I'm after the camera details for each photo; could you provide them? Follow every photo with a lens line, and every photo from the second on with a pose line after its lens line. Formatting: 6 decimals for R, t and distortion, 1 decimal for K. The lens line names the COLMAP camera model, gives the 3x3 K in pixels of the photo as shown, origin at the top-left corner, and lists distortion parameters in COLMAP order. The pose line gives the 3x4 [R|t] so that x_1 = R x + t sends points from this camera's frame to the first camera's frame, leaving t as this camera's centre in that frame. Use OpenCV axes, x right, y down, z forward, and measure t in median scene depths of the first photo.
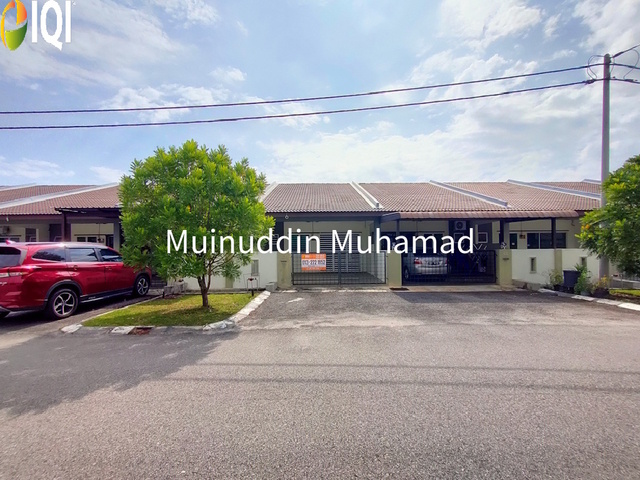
lens RADIAL K [[295.2, 0, 324.1], [0, 295.2, 245.5], [0, 0, 1]] dist [0.009921, -0.000689]
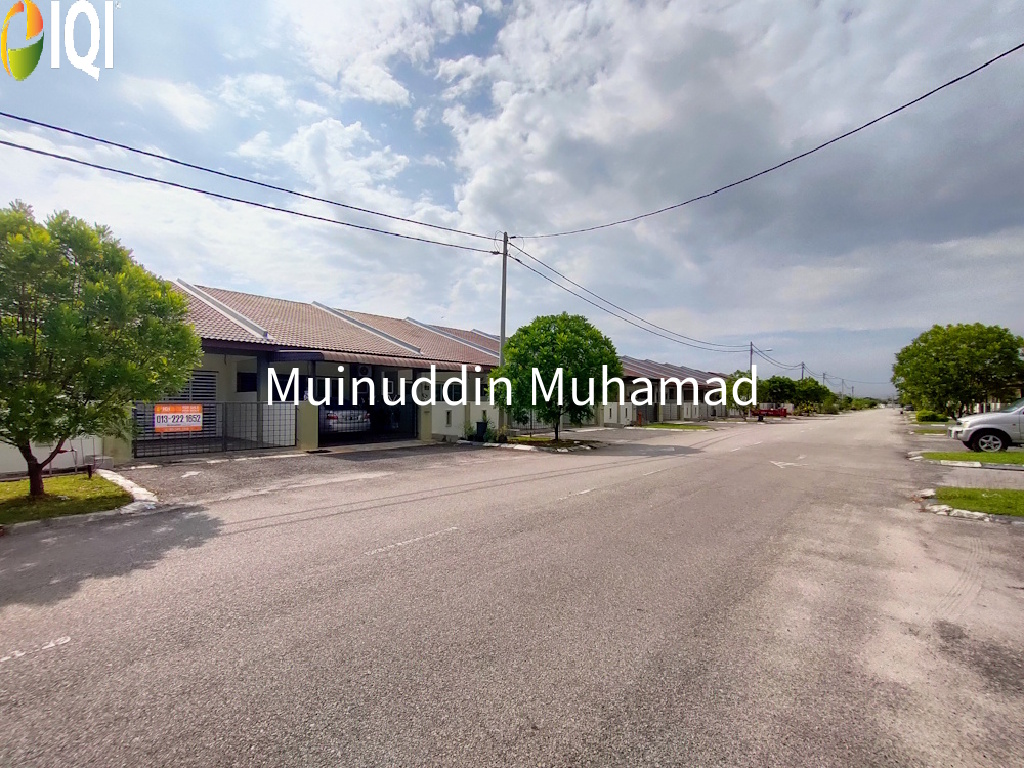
lens RADIAL K [[472.4, 0, 511.7], [0, 472.4, 388.2], [0, 0, 1]] dist [0.009921, -0.000689]
pose [[0.656797, 0.029855, 0.753476, -0.341120], [-0.019703, 0.999554, -0.022431, -0.000202], [-0.753810, -0.000113, 0.657093, -0.188461]]
